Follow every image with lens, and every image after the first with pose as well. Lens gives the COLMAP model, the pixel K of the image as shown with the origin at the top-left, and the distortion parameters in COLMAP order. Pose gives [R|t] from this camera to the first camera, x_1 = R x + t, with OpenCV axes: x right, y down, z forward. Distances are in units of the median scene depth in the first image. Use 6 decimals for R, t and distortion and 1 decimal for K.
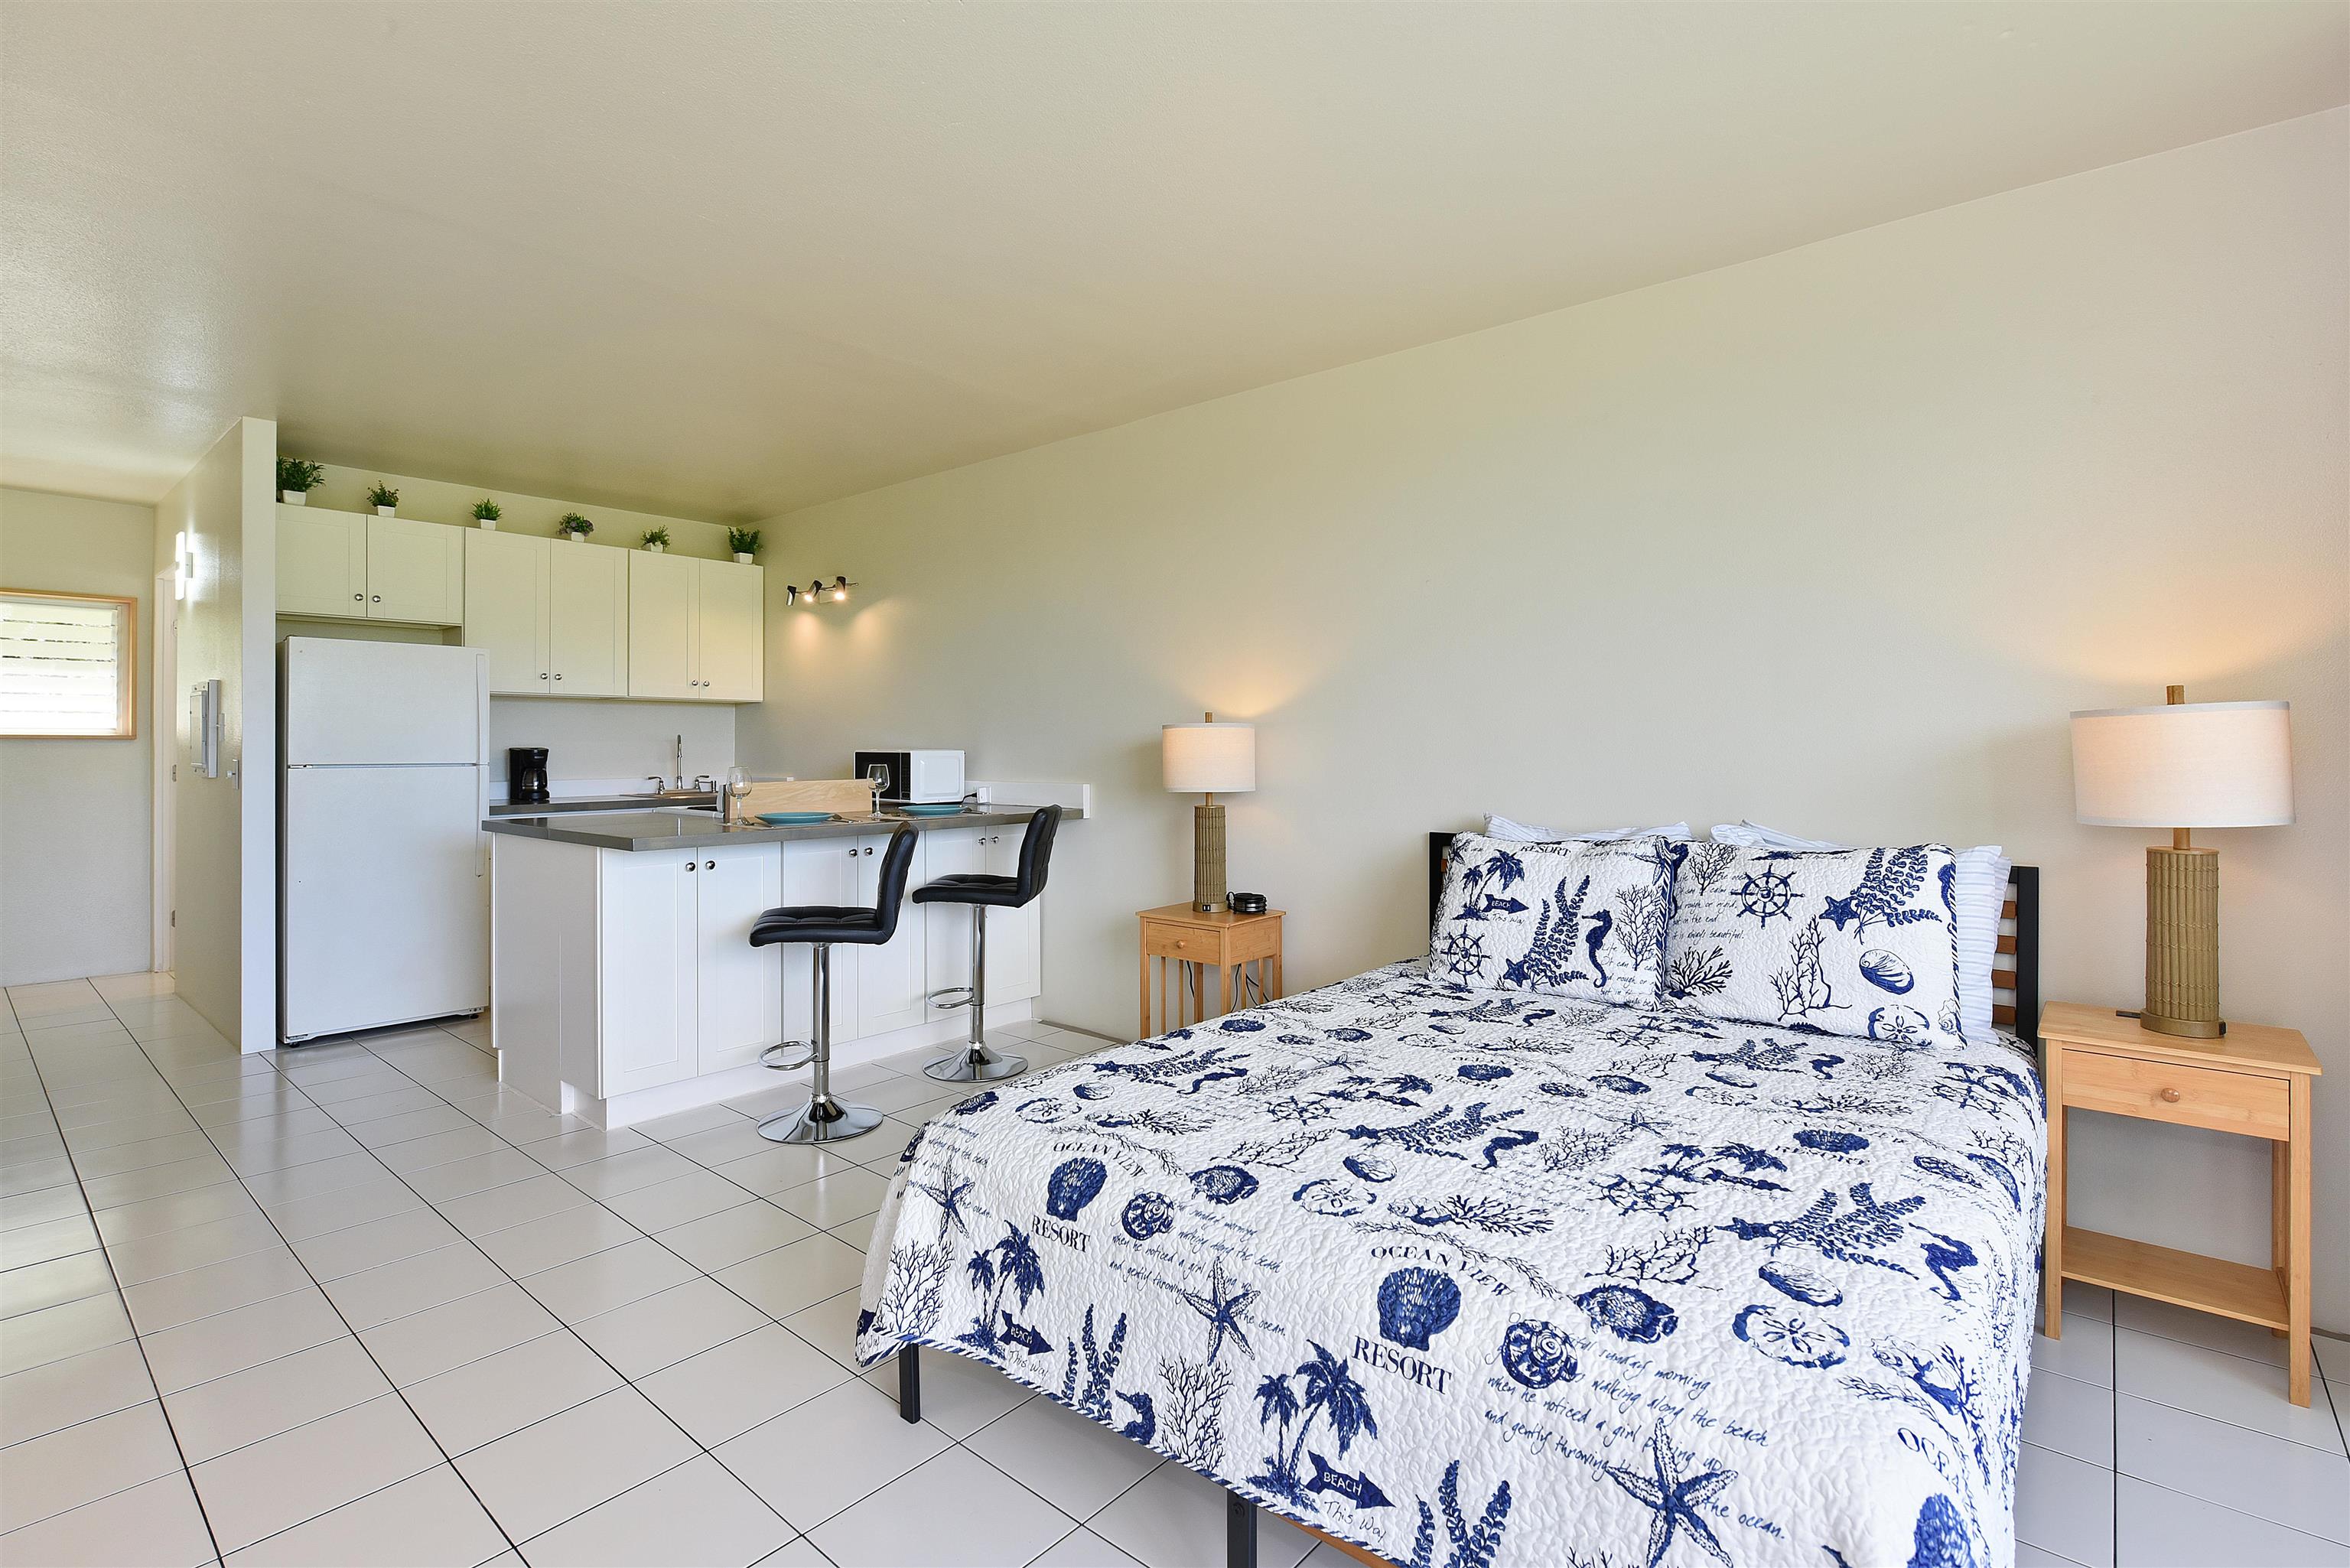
lens RADIAL K [[1100.2, 0, 1166.6], [0, 1100.2, 748.0], [0, 0, 1]] dist [0.000719, 0.001582]
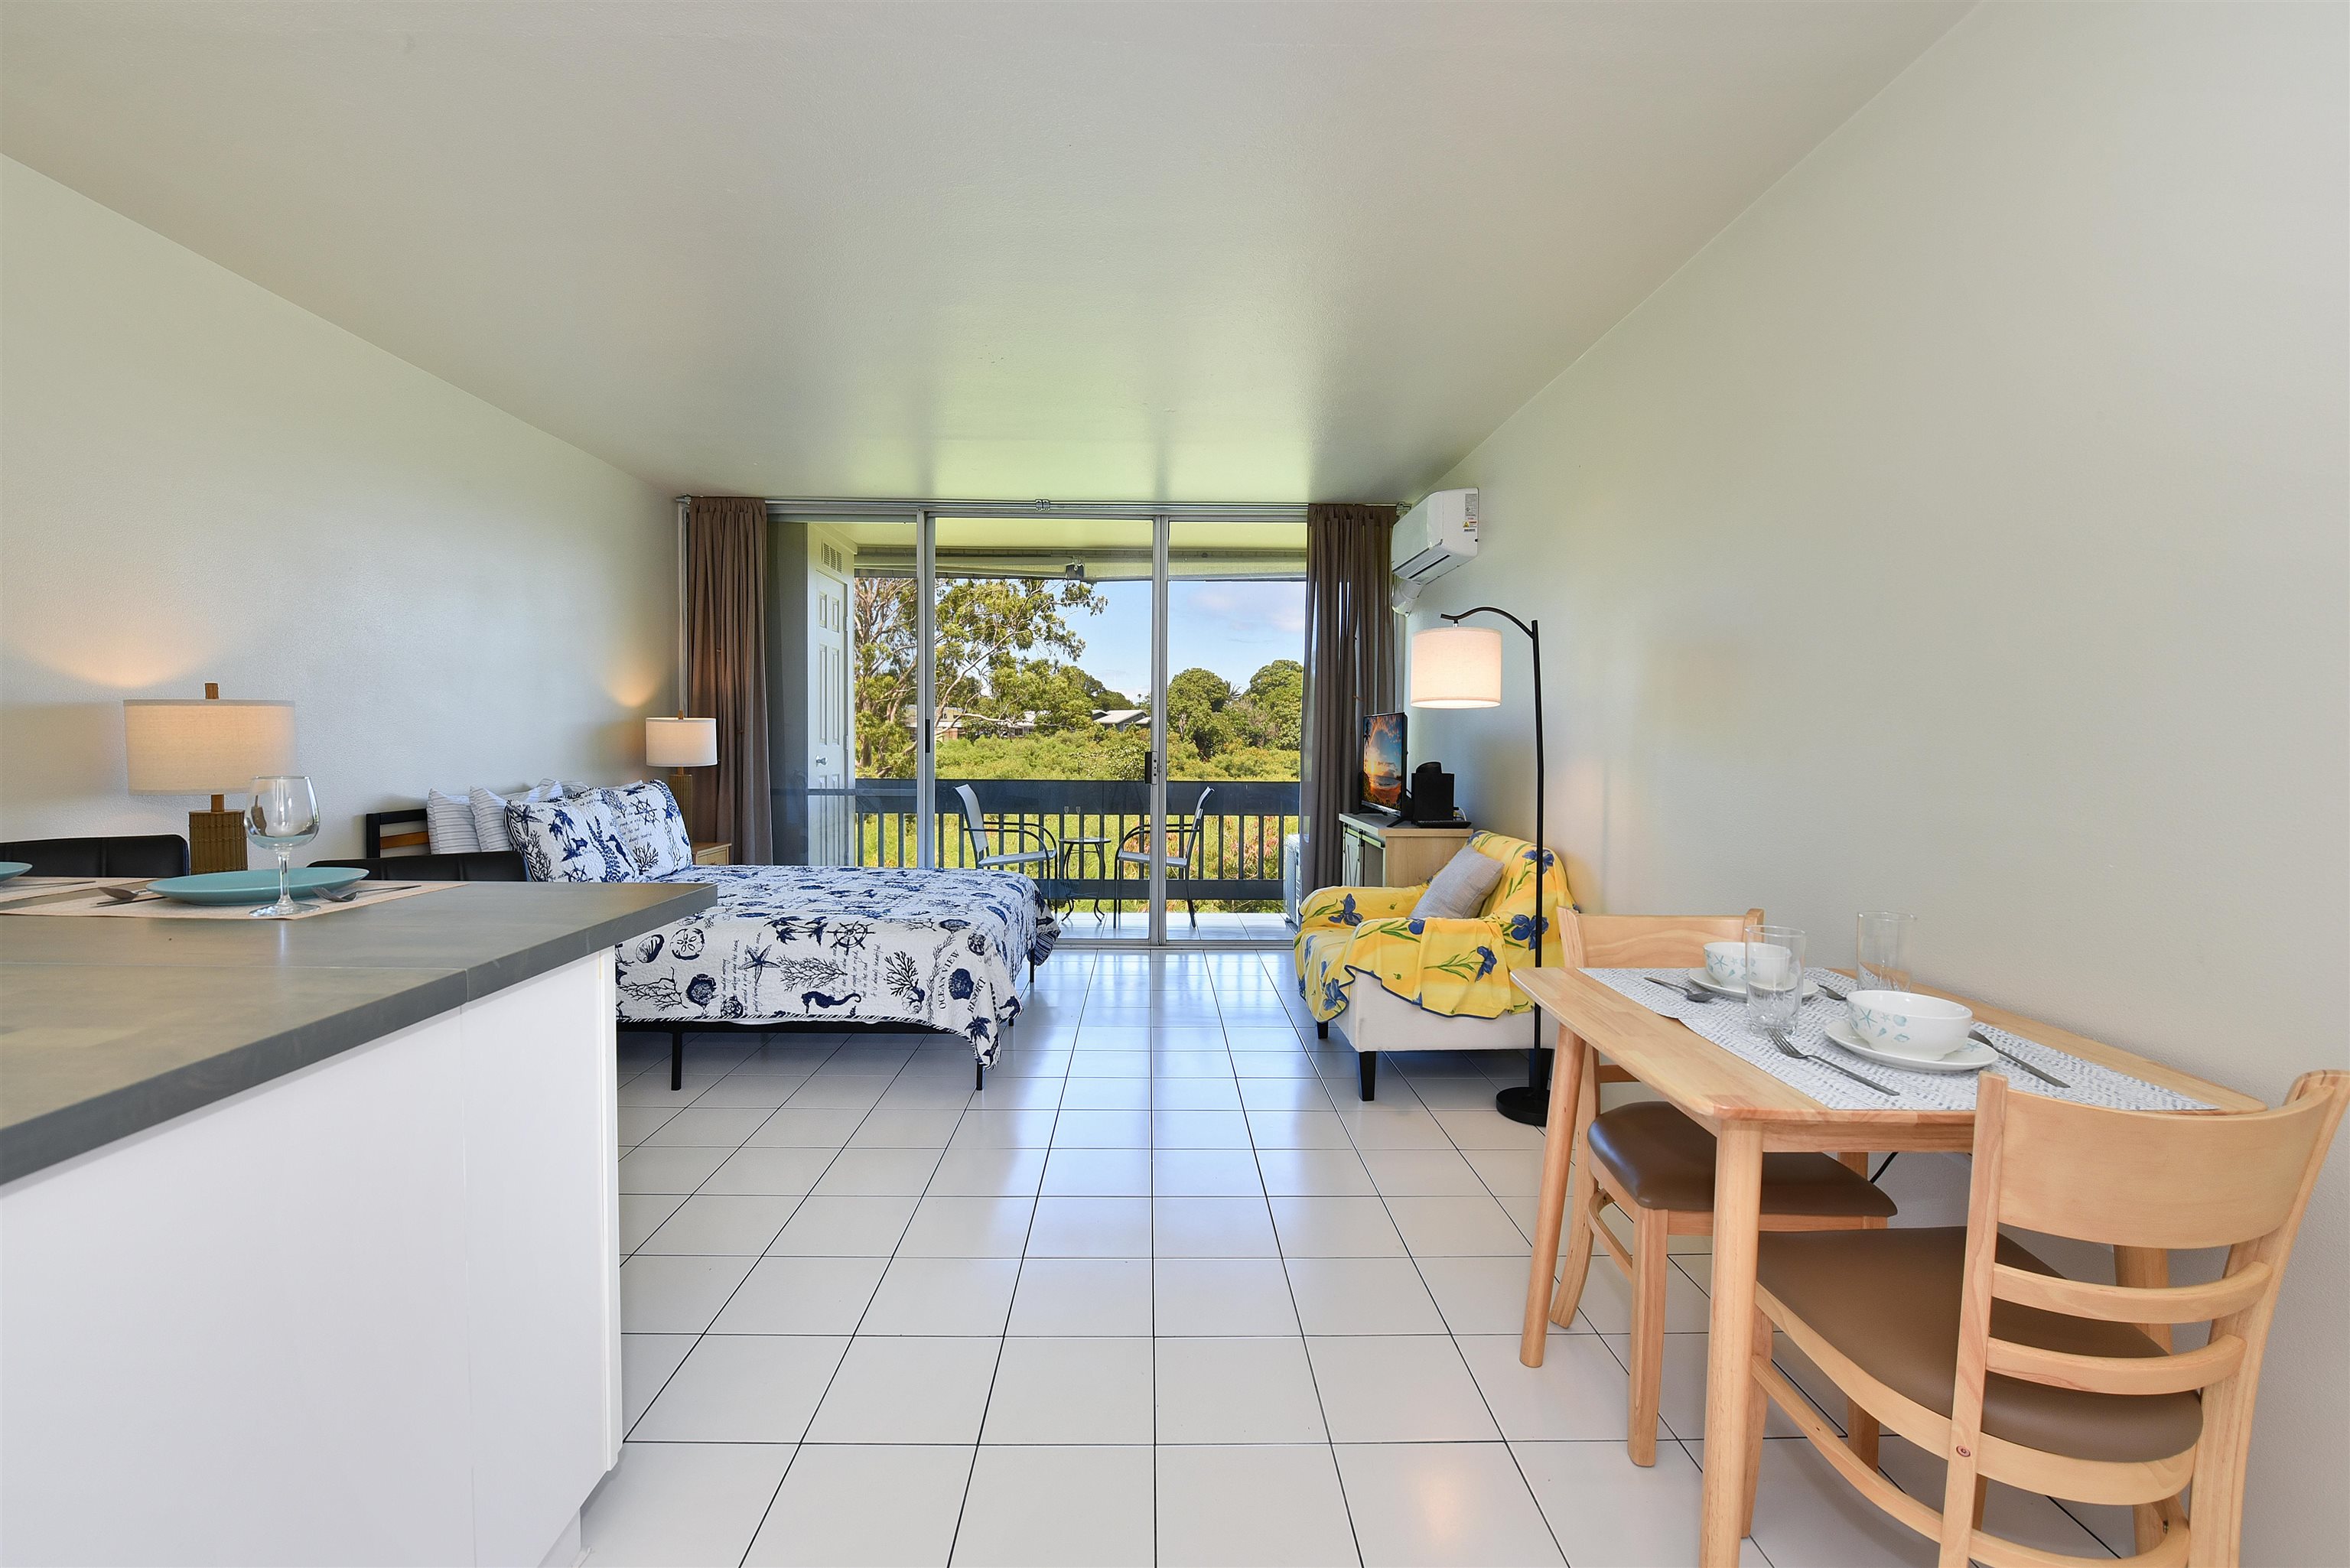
lens RADIAL K [[1010.5, 0, 1228.9], [0, 1010.5, 788.8], [0, 0, 1]] dist [-0.011330, 0.001226]
pose [[-0.714620, -0.040085, 0.698364, -1.626492], [-0.007643, 0.998745, 0.049505, 0.000469], [-0.699472, 0.030039, -0.714029, 1.804568]]
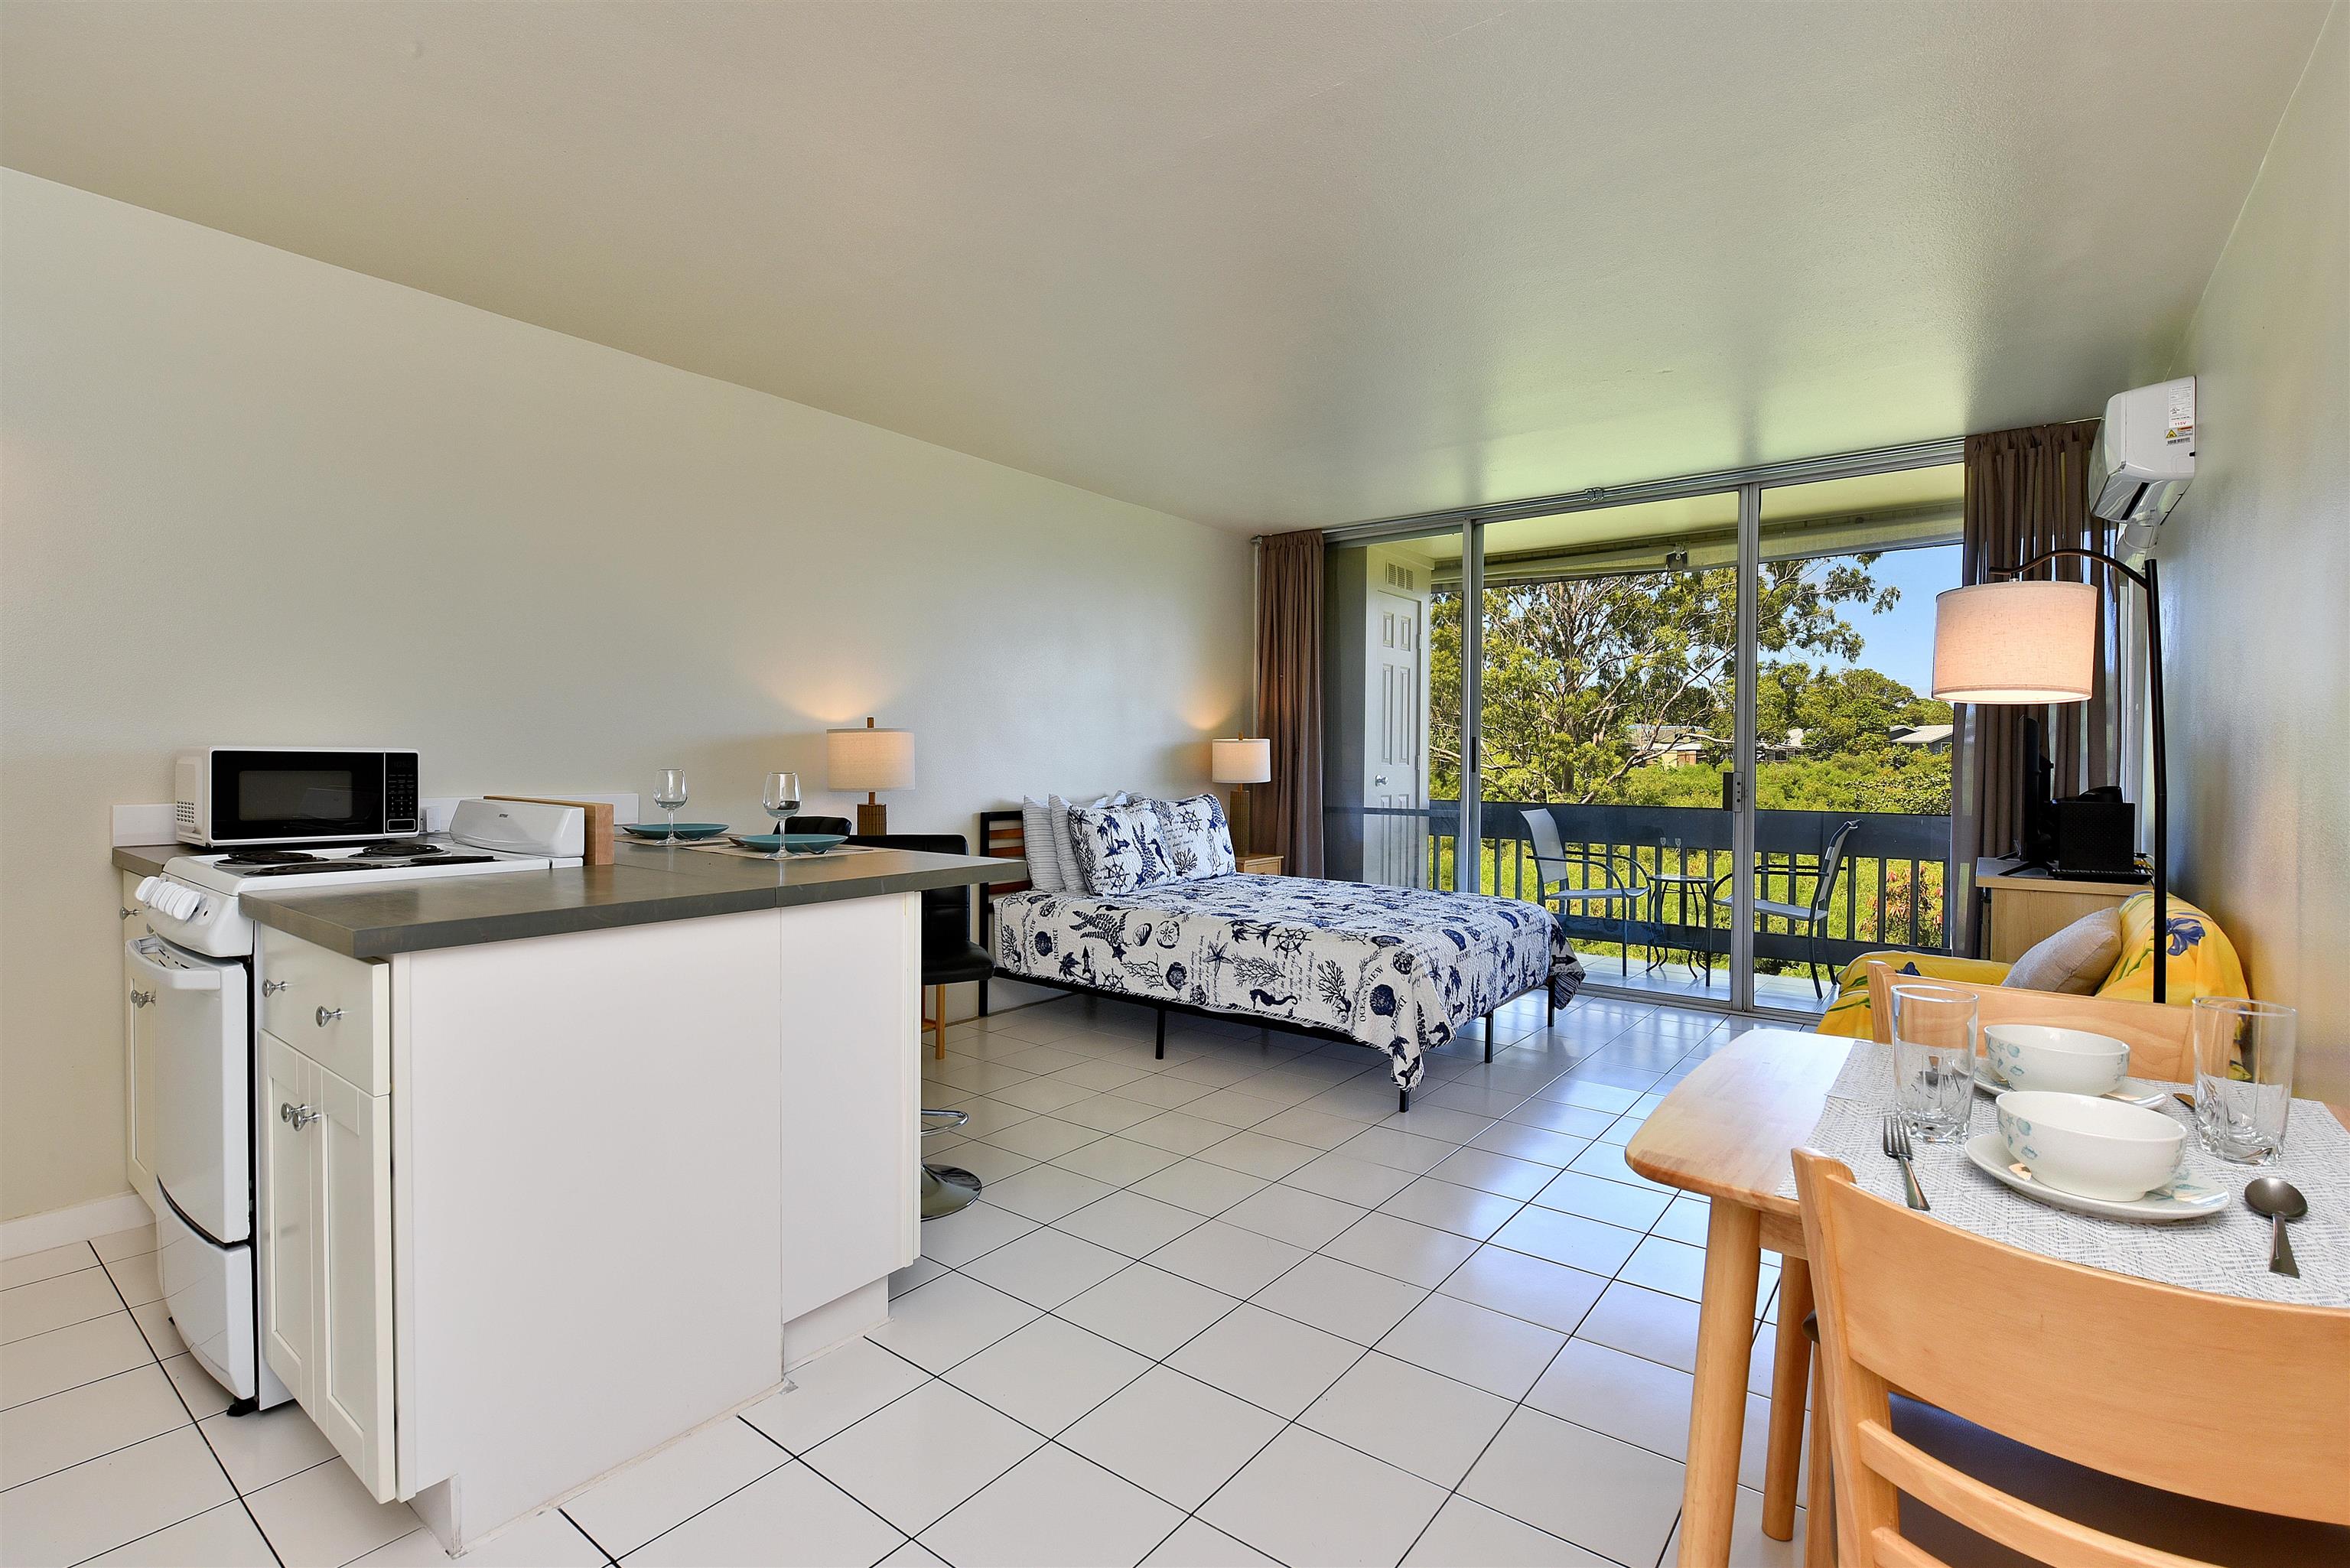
lens RADIAL K [[1141.1, 0, 1157.7], [0, 1141.1, 781.8], [0, 0, 1]] dist [-0.010069, -0.002398]
pose [[-0.083609, -0.020222, 0.996293, -1.970551], [-0.004217, 0.999792, 0.019939, 0.013727], [-0.996490, -0.002535, -0.083677, 1.473054]]
